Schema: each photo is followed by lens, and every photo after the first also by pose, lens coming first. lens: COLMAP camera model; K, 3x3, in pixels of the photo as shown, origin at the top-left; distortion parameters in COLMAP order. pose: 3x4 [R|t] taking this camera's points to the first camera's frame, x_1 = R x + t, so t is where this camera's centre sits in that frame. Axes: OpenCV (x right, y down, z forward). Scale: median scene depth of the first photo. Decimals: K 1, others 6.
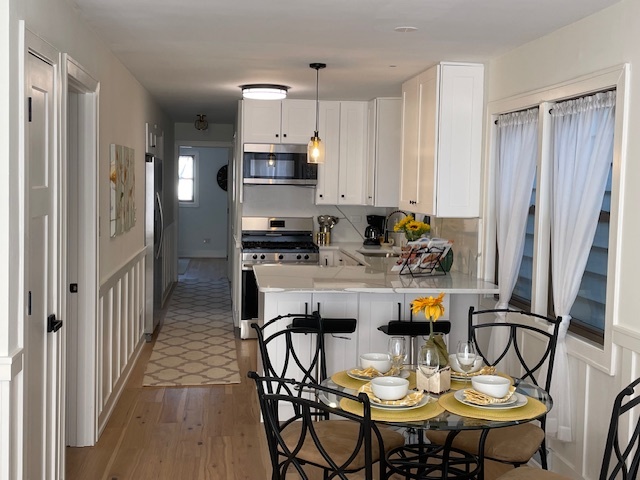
lens RADIAL K [[907.2, 0, 320.0], [0, 907.2, 240.0], [0, 0, 1]] dist [0.004124, 0.001097]
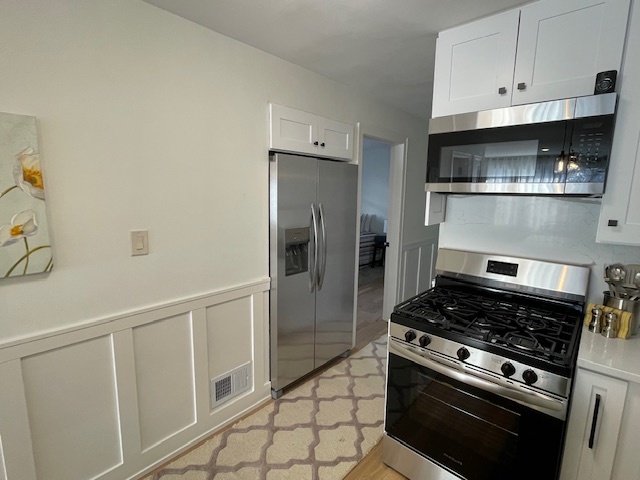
lens RADIAL K [[318.9, 0, 320.0], [0, 318.9, 240.0], [0, 0, 1]] dist [0.000664, 0.000073]
pose [[0.646519, 0.107267, -0.755319, 0.024722], [-0.047608, 0.993809, 0.100386, -0.049627], [0.761411, -0.028942, 0.647623, 0.818457]]
